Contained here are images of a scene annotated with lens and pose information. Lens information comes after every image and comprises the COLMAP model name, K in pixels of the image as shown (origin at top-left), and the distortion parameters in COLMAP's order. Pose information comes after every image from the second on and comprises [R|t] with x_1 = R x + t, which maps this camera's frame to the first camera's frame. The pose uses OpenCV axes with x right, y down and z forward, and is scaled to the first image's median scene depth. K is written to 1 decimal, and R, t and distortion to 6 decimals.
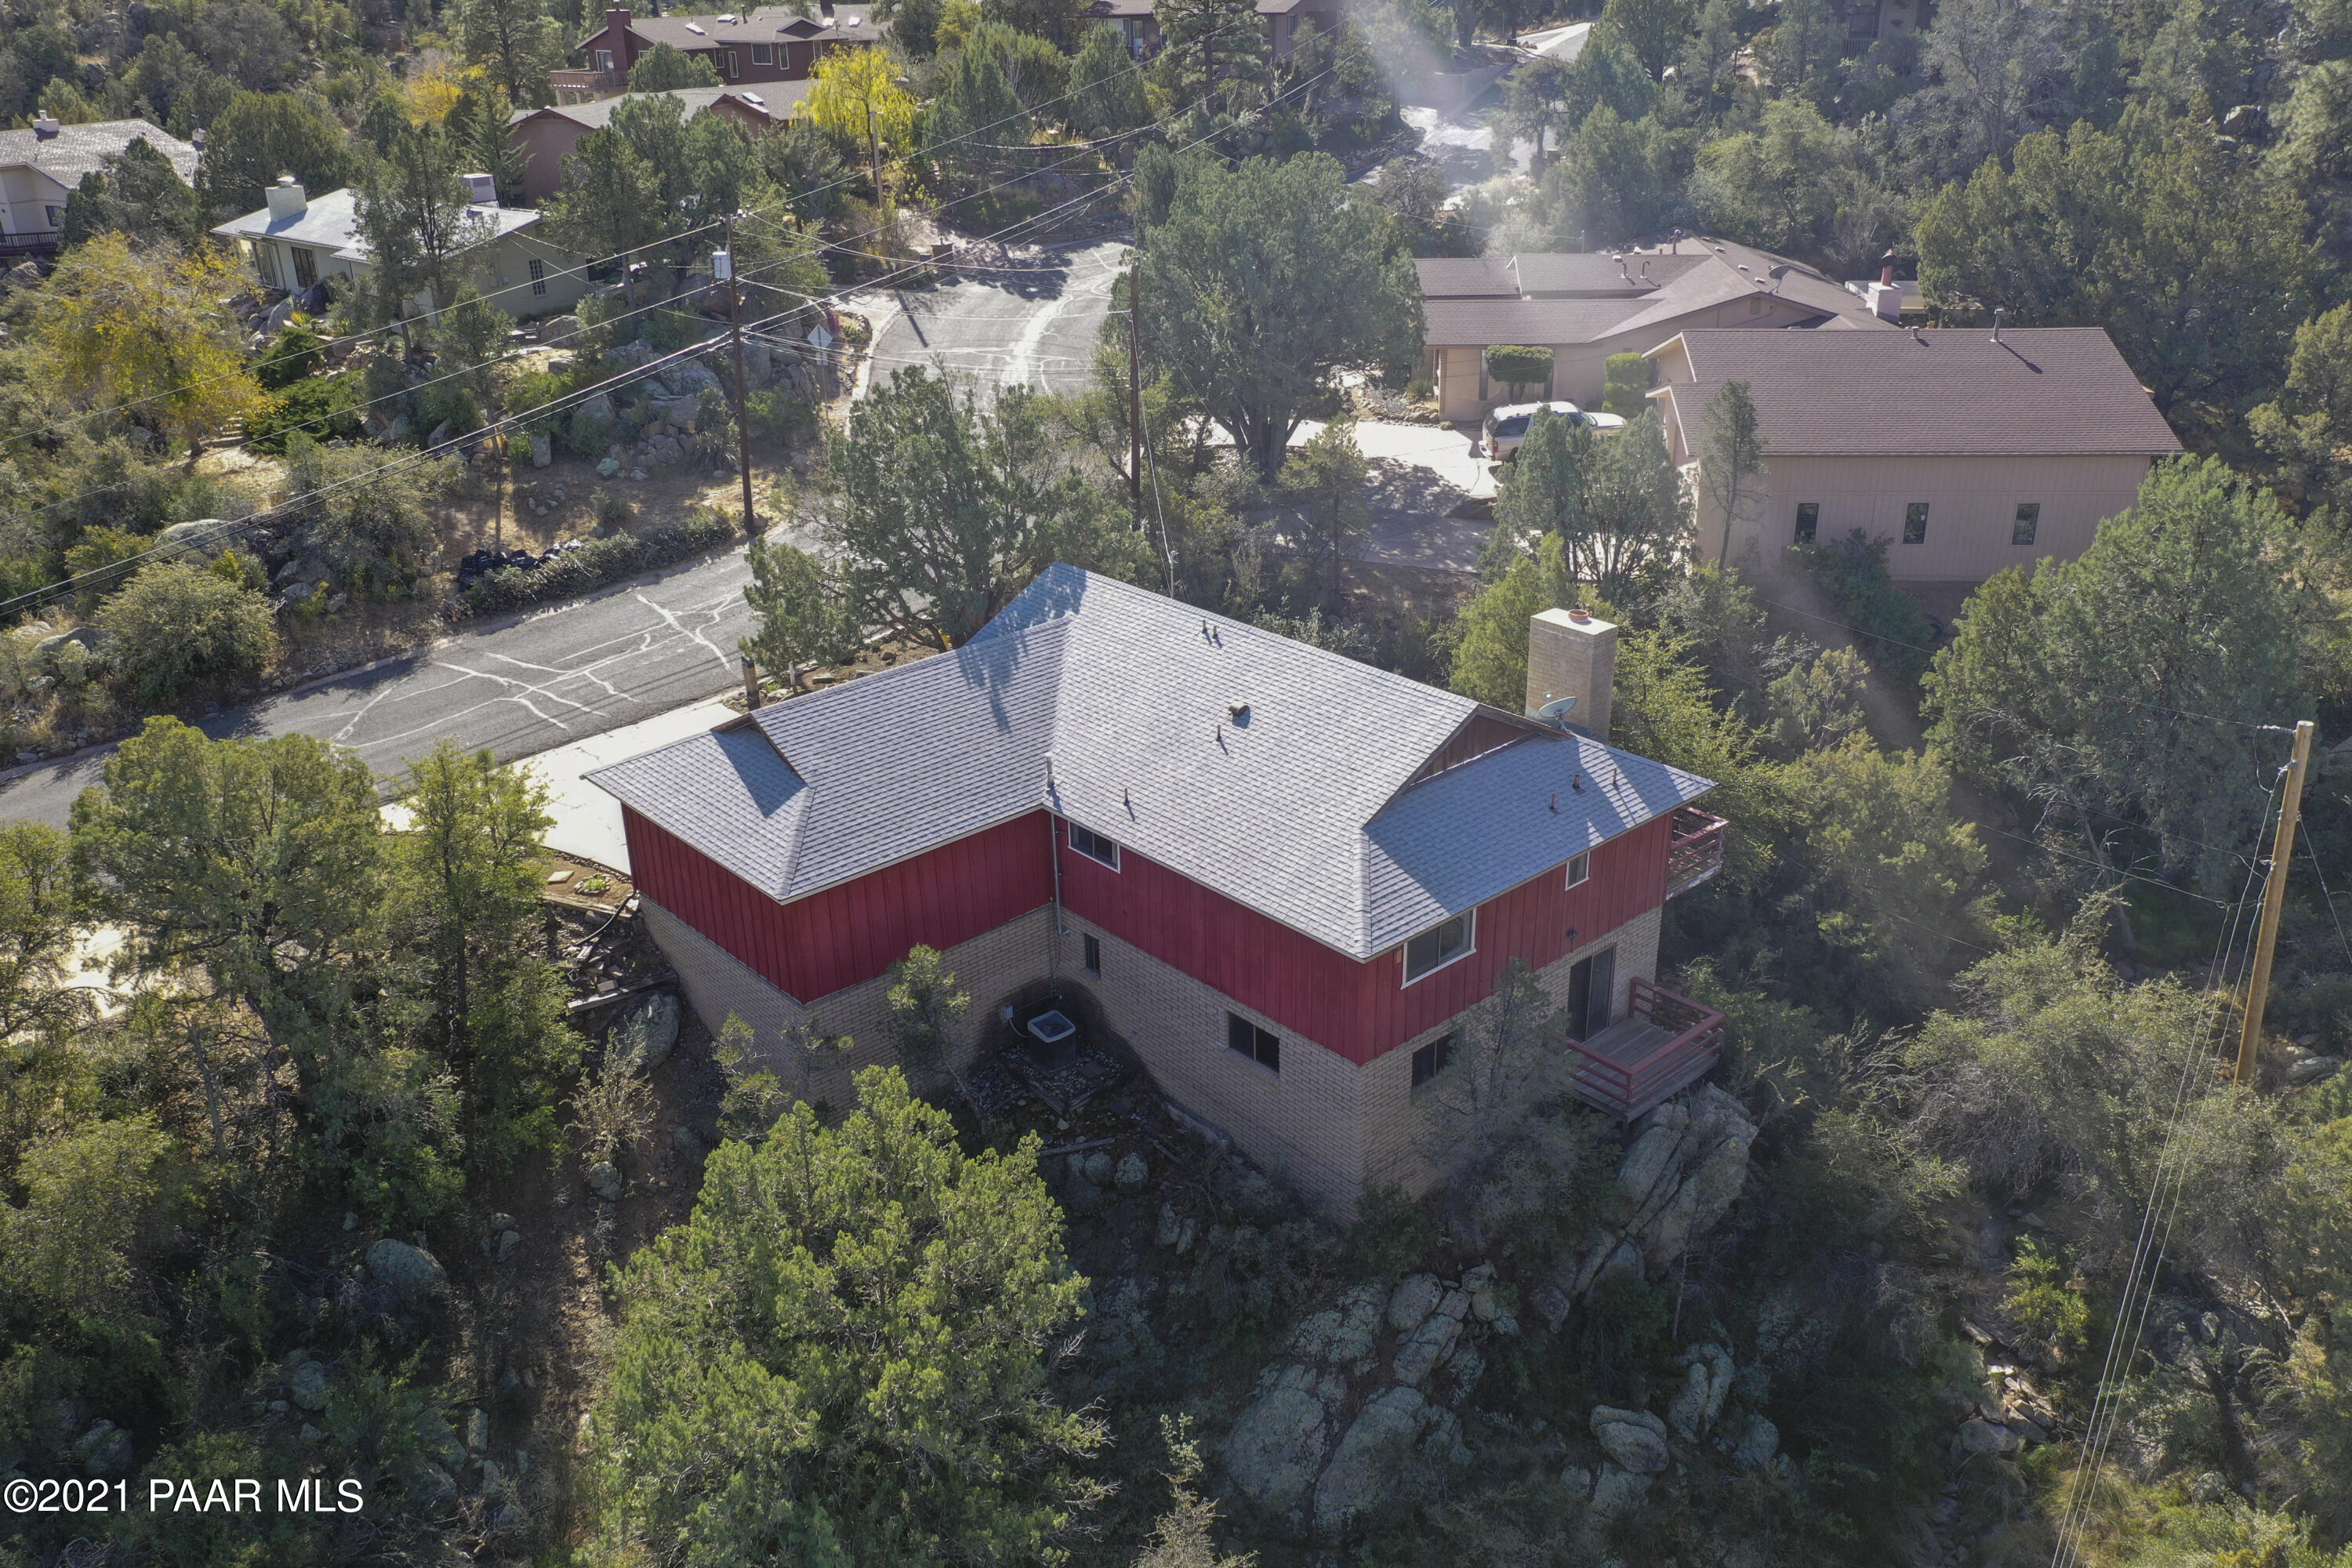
lens RADIAL K [[1882.2, 0, 1176.0], [0, 1882.2, 784.0], [0, 0, 1]] dist [0.011760, -0.008201]
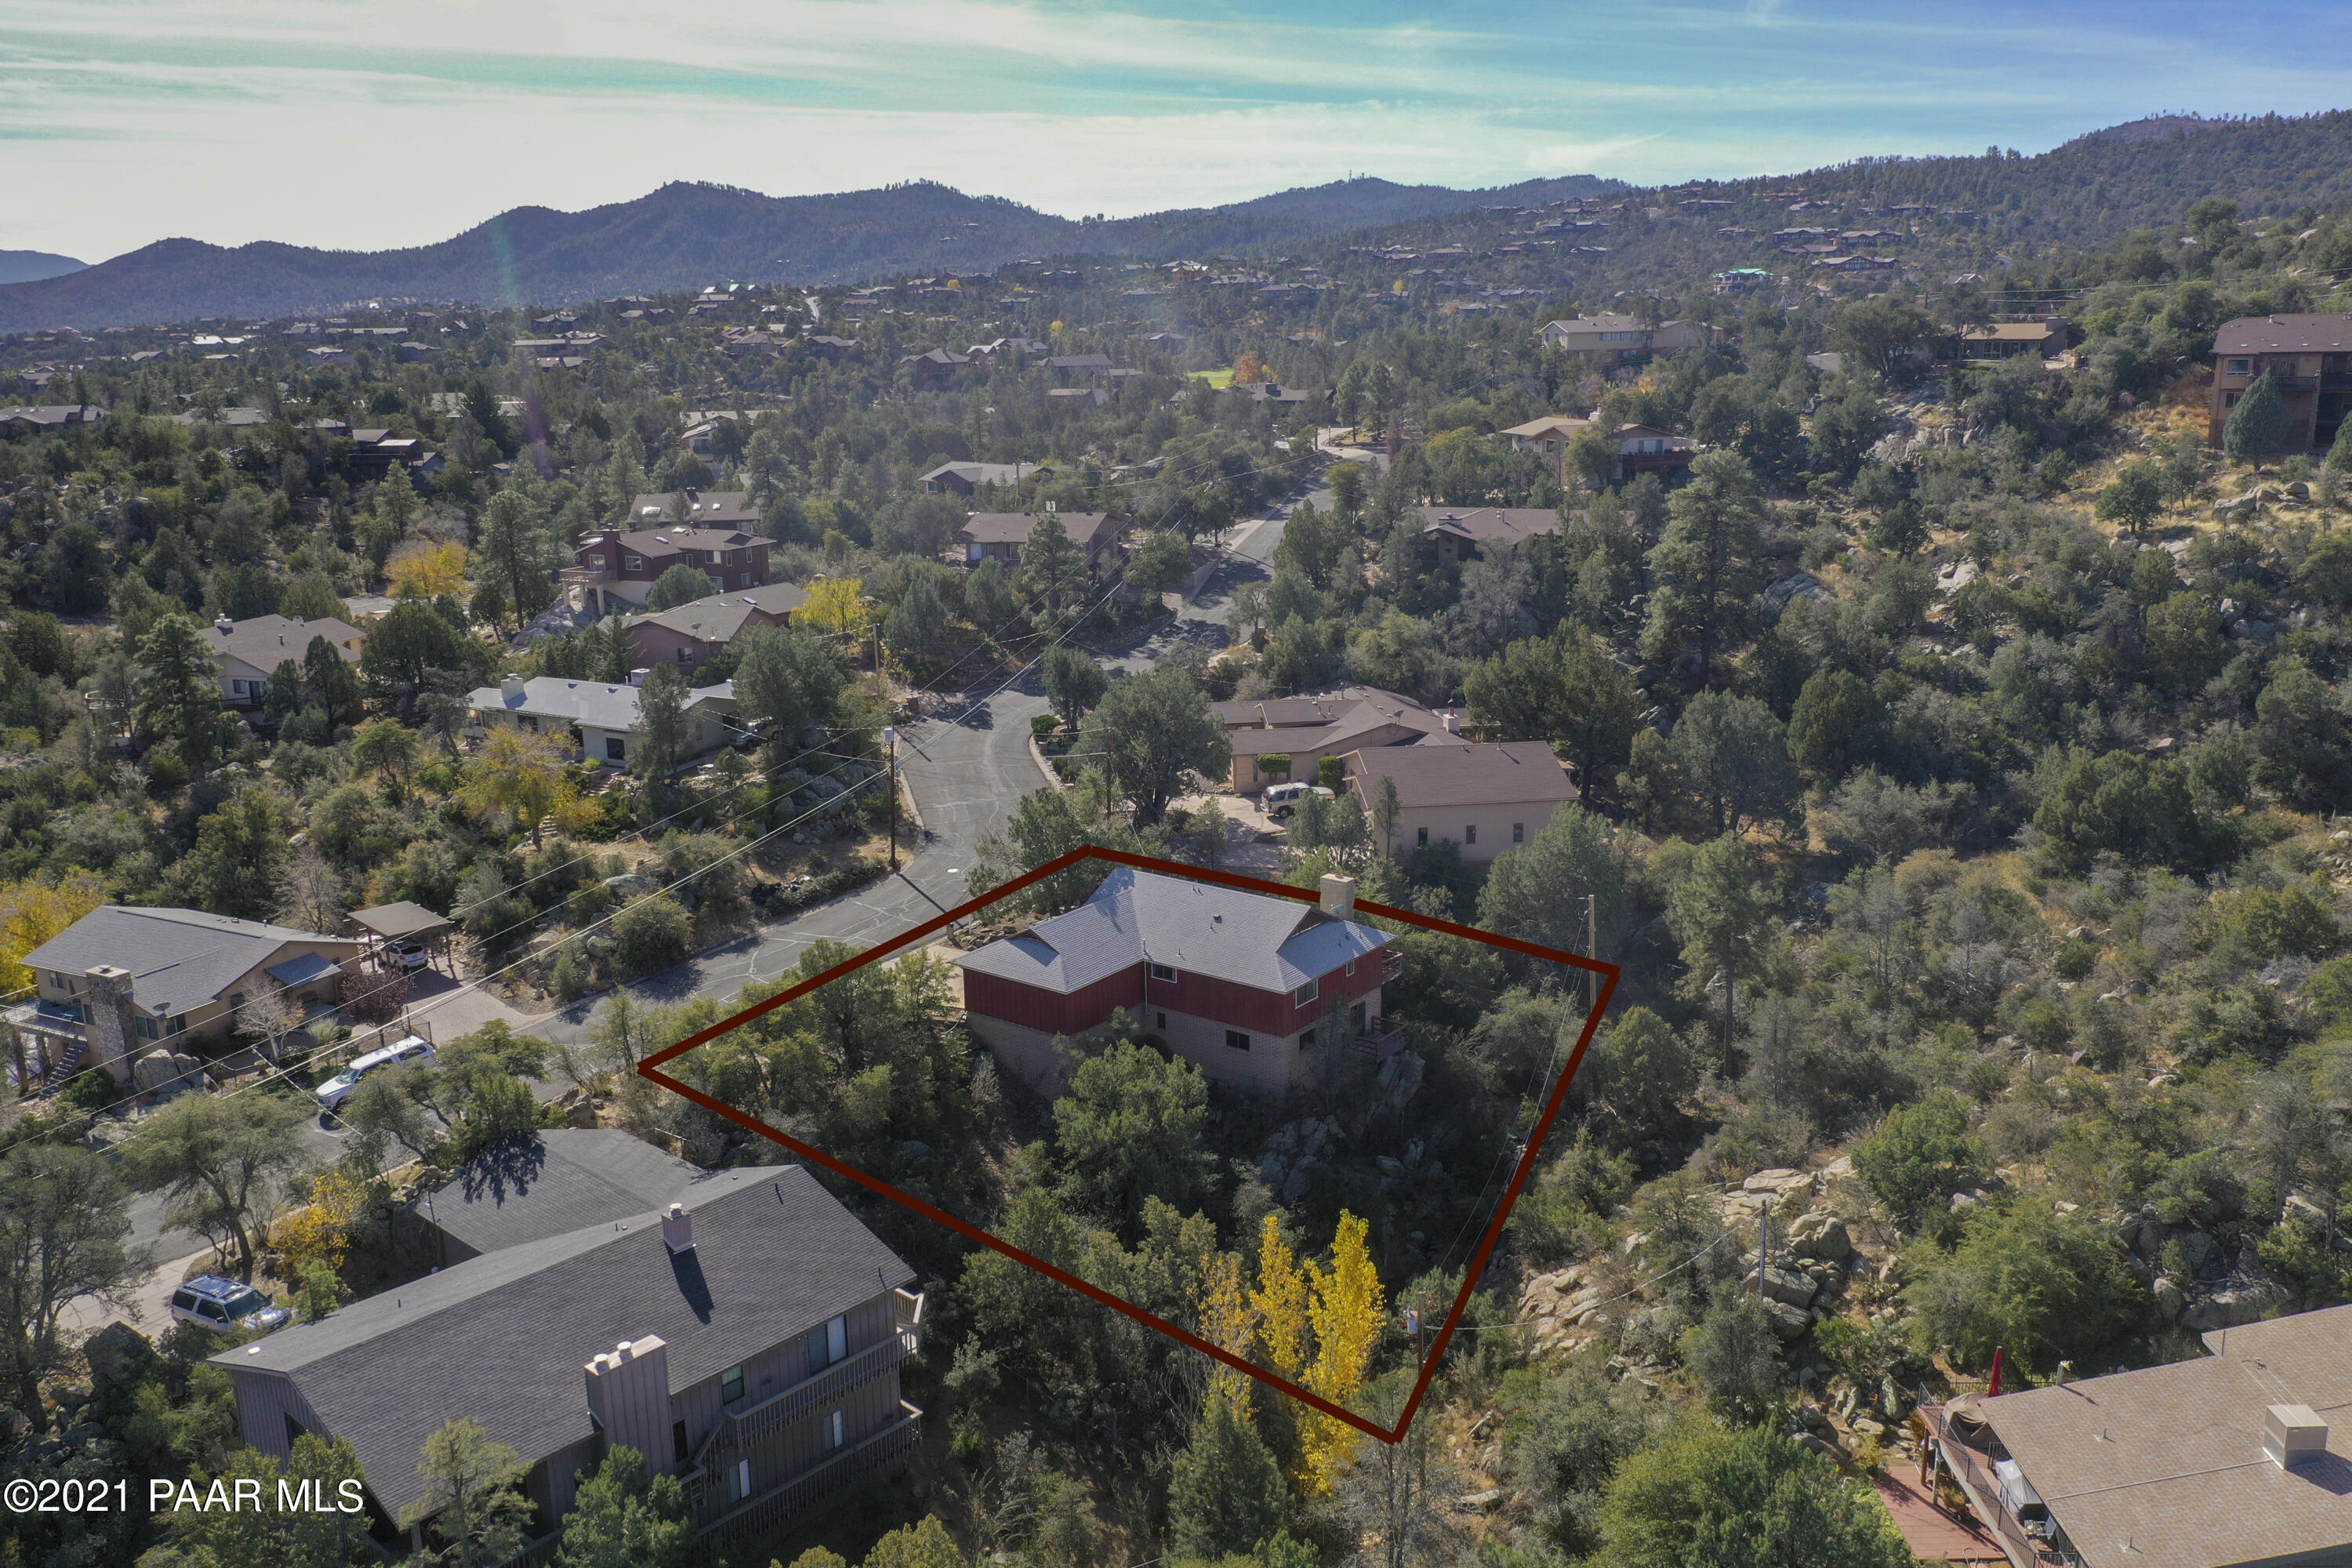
lens RADIAL K [[1882.2, 0, 1176.0], [0, 1882.2, 784.0], [0, 0, 1]] dist [0.011760, -0.008201]
pose [[0.982253, -0.041923, 0.182814, -0.309959], [0.074127, 0.982118, -0.173060, 0.142906], [-0.172290, 0.183540, 0.967796, -0.970902]]
